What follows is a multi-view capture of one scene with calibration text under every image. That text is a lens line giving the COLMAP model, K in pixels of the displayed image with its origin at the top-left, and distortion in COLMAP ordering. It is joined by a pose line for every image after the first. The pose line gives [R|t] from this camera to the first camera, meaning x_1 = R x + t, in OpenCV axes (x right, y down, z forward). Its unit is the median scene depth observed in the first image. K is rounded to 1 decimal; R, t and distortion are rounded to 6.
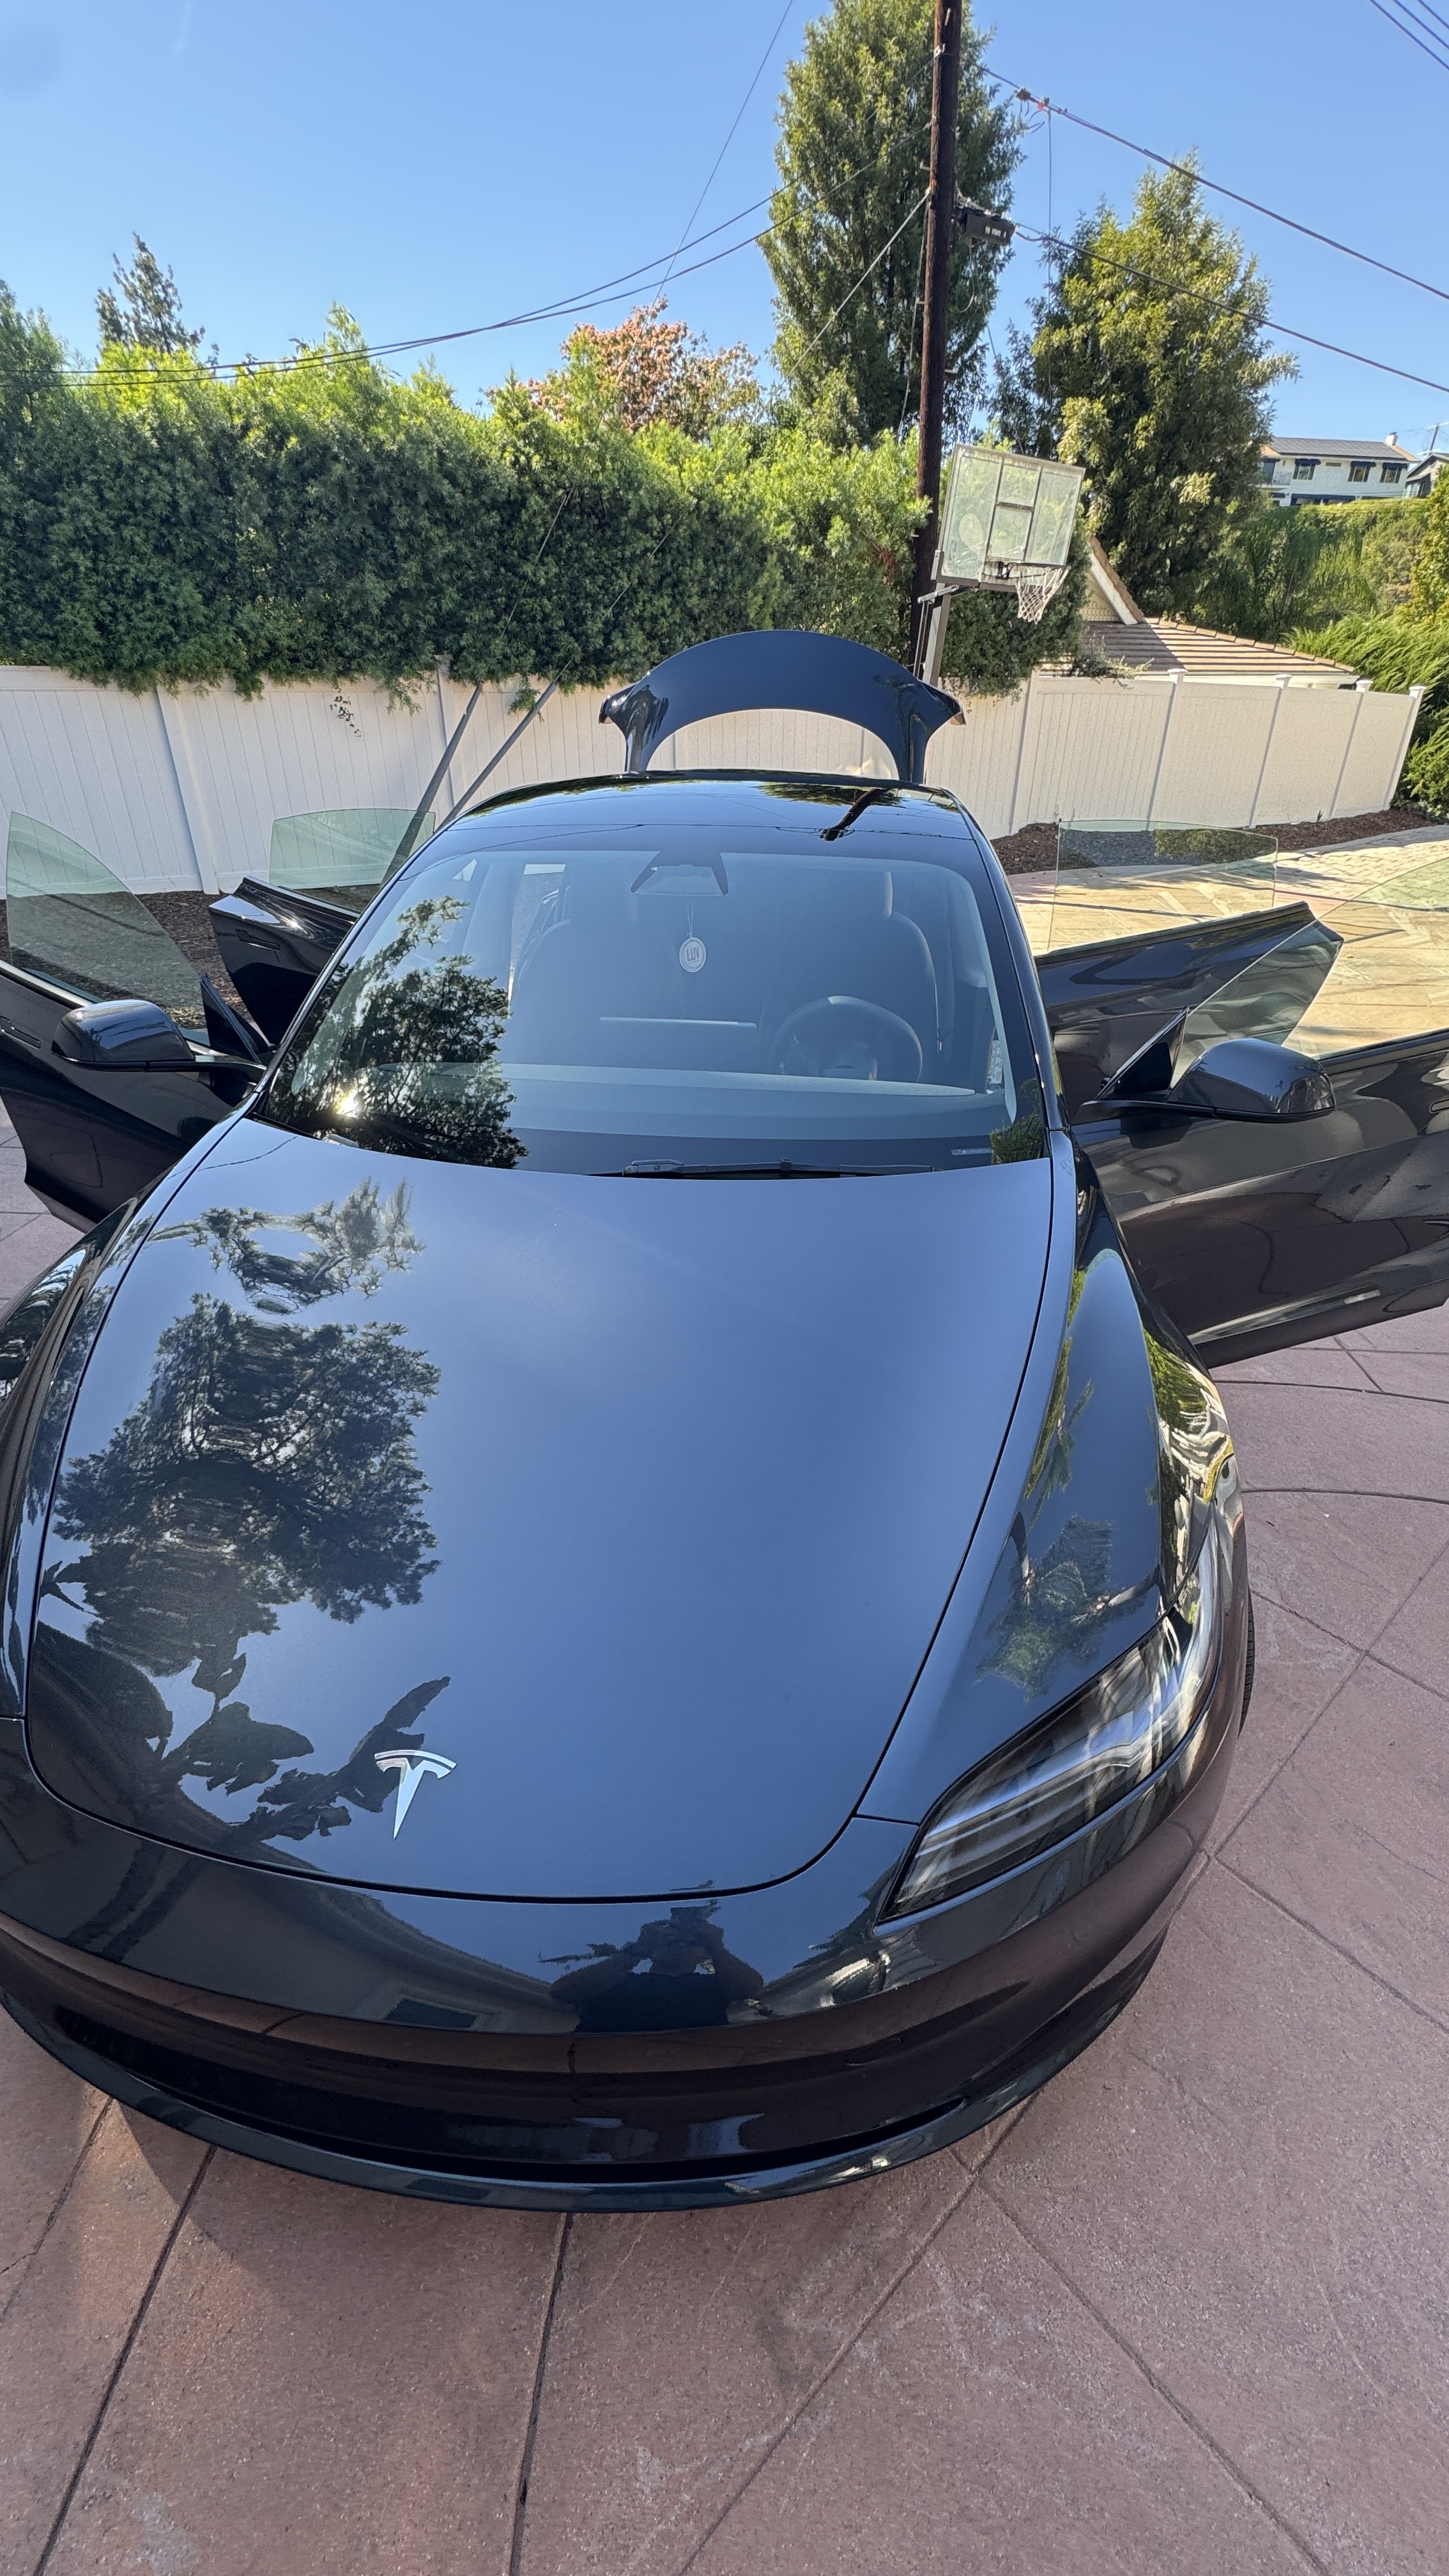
lens RADIAL K [[1027.5, 0, 724.9], [0, 1027.5, 1294.5], [0, 0, 1]] dist [-0.000583, -0.001364]
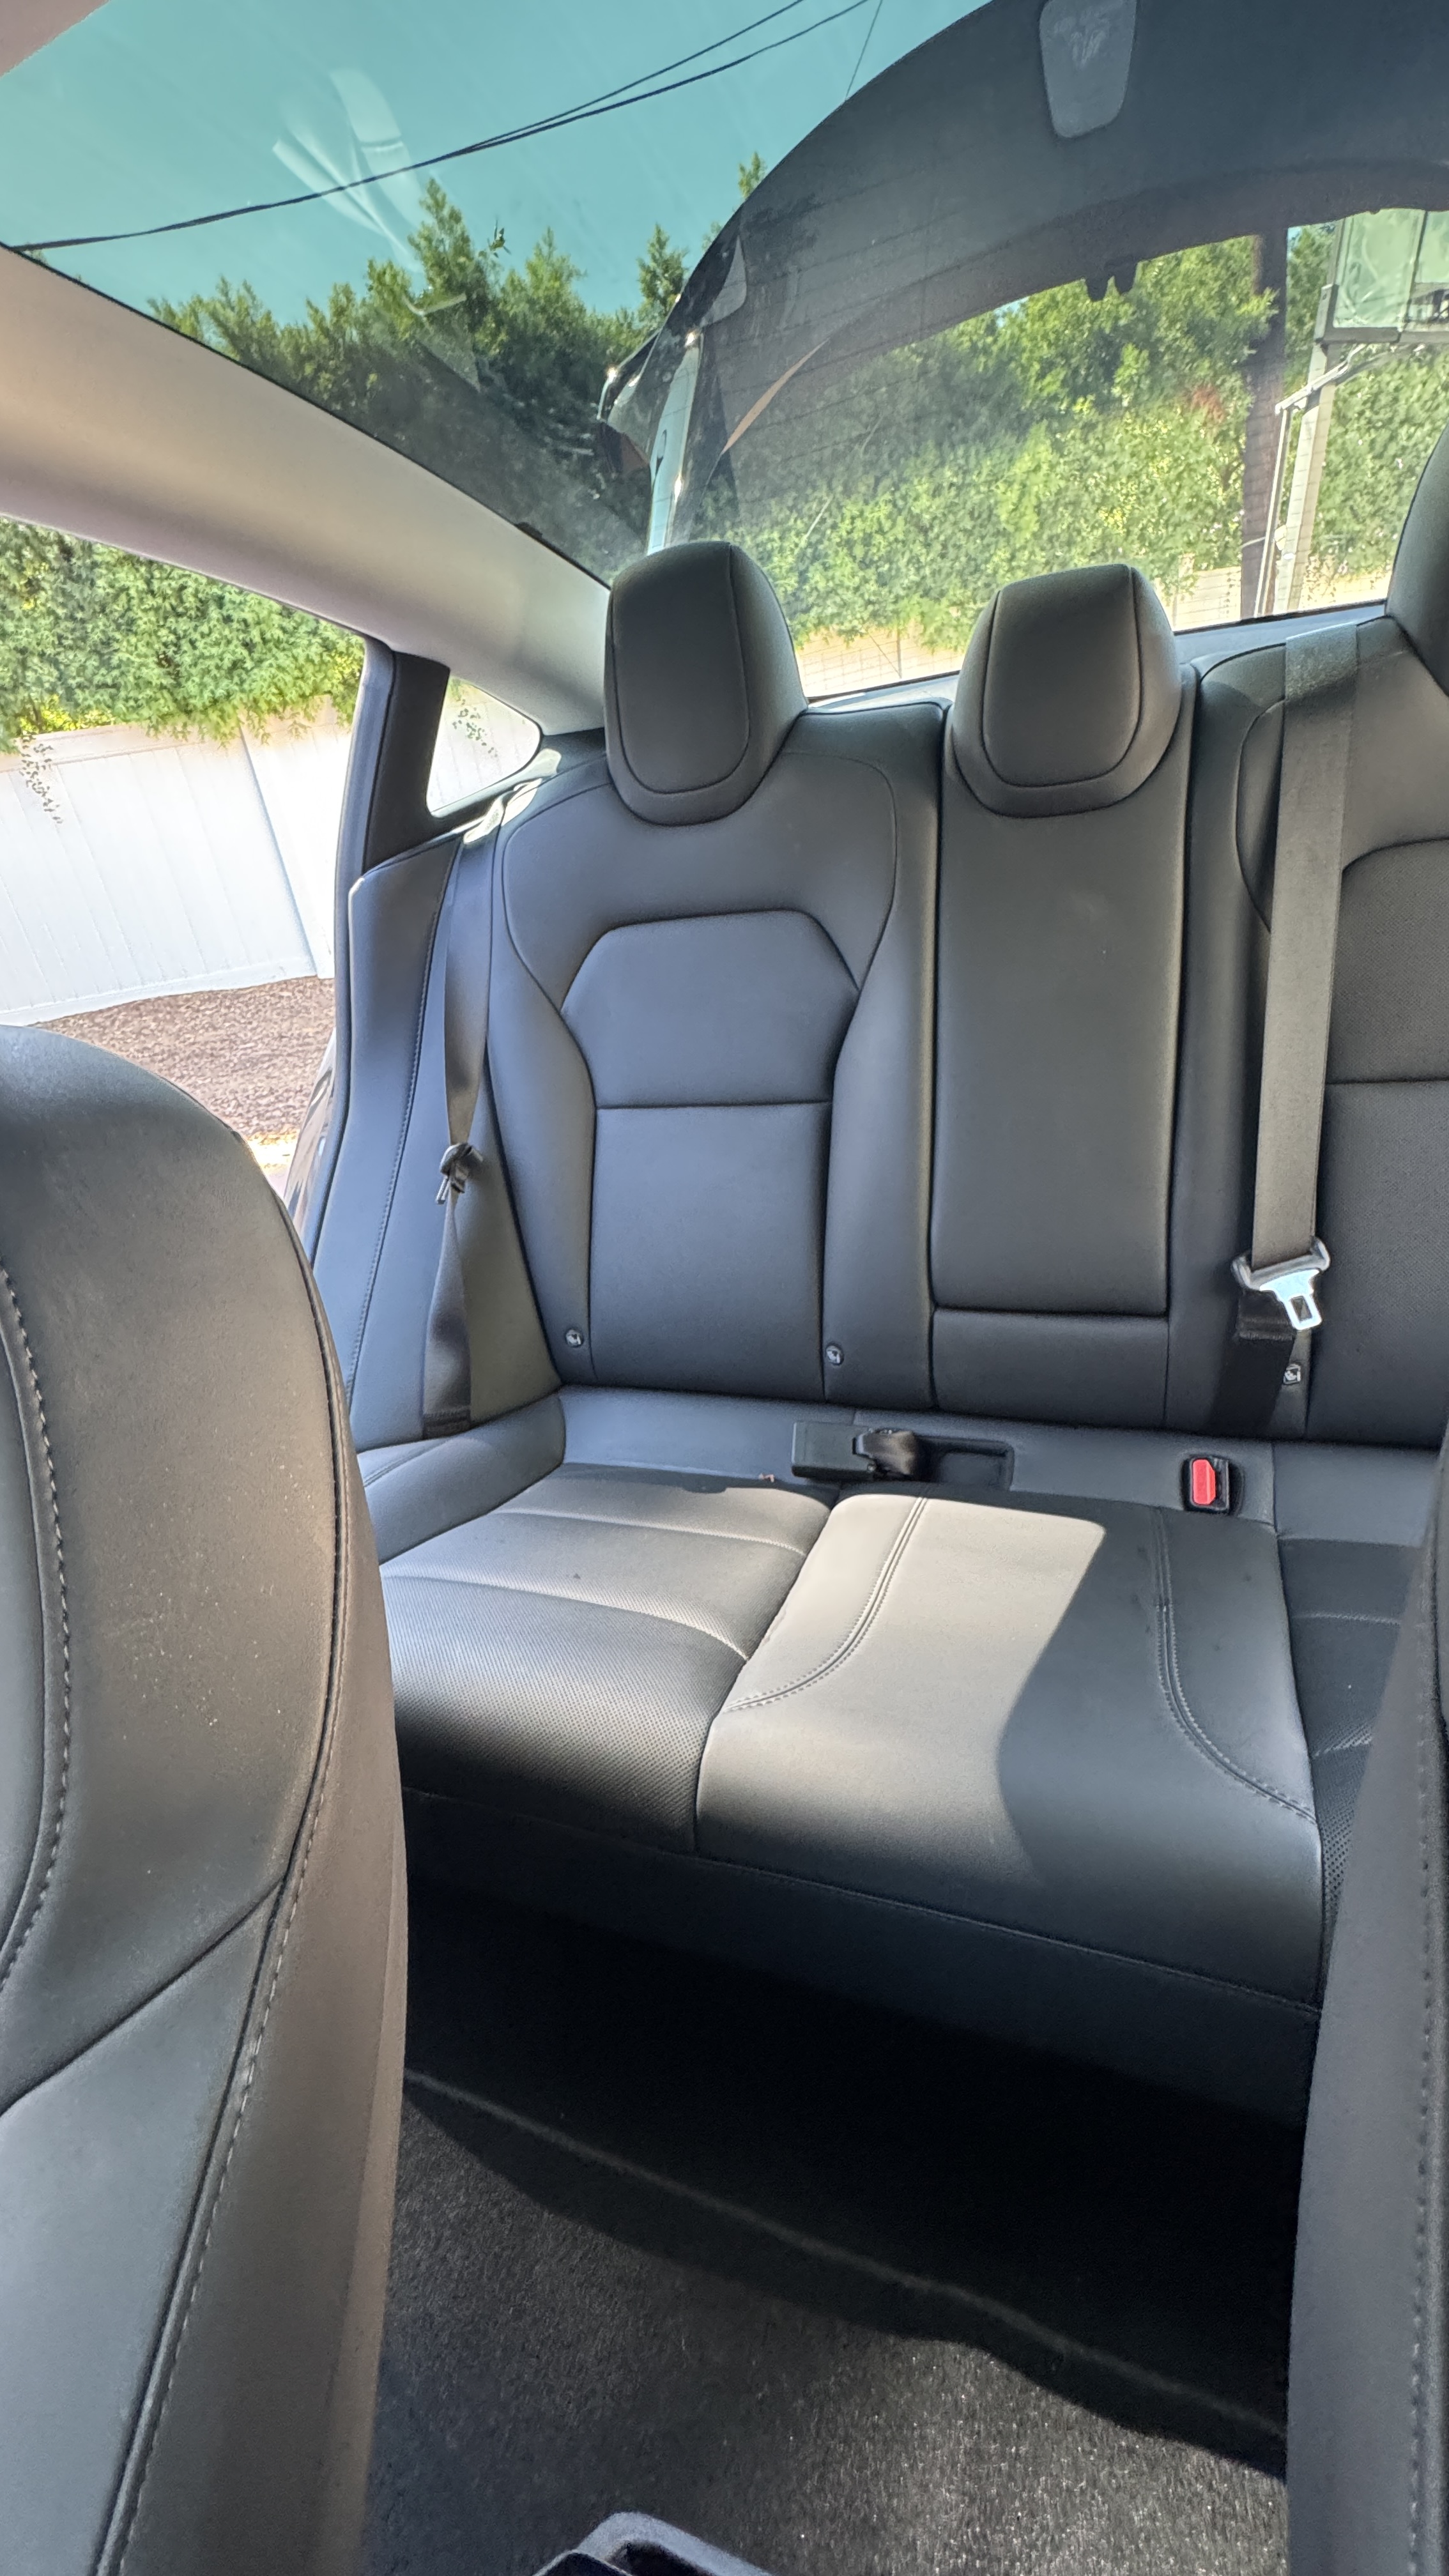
lens RADIAL K [[1027.5, 0, 722.3], [0, 1027.5, 1299.7], [0, 0, 1]] dist [-0.000583, -0.001364]
pose [[0.967402, -0.026631, -0.251842, 0.000546], [0.018022, 0.999174, -0.036430, -0.111302], [0.252604, 0.030704, 0.967082, 0.331247]]
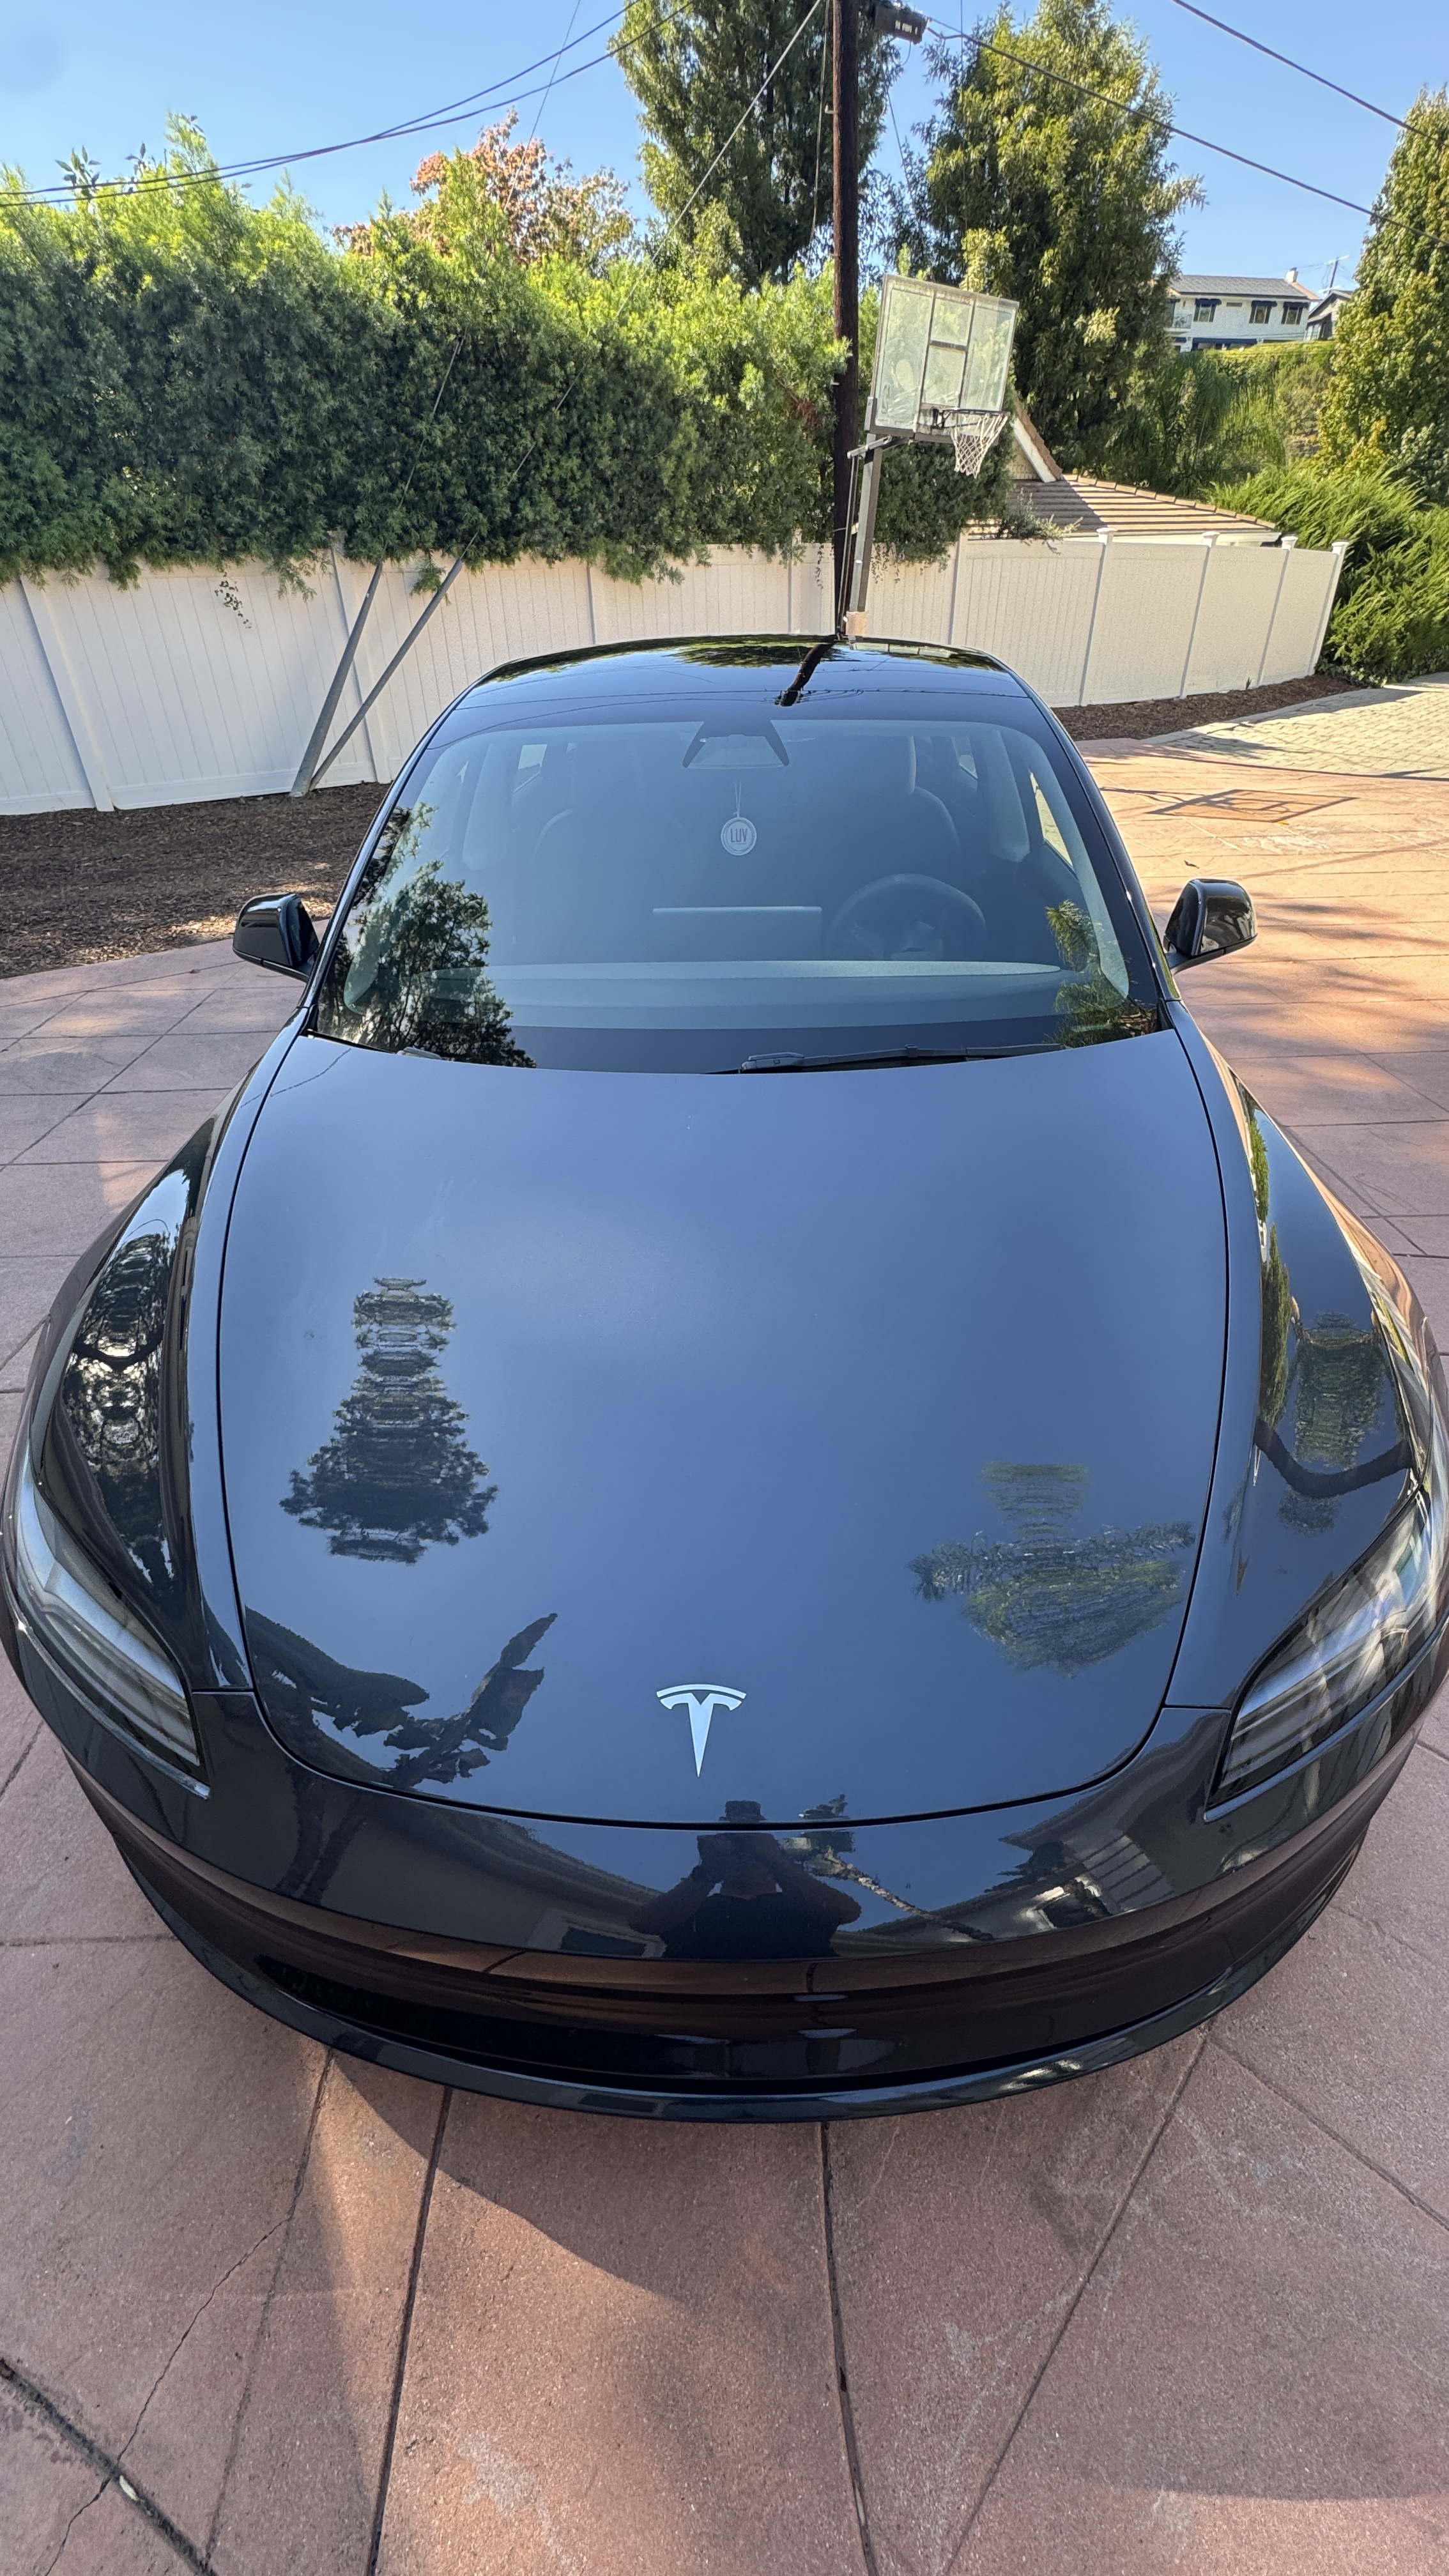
lens RADIAL K [[1027.5, 0, 721.8], [0, 1027.5, 1300.4], [0, 0, 1]] dist [-0.000583, -0.001364]
pose [[0.995689, -0.071318, 0.059310, -0.038843], [0.065976, 0.993968, 0.087608, 0.001526], [-0.065200, -0.083318, 0.994388, 0.011541]]
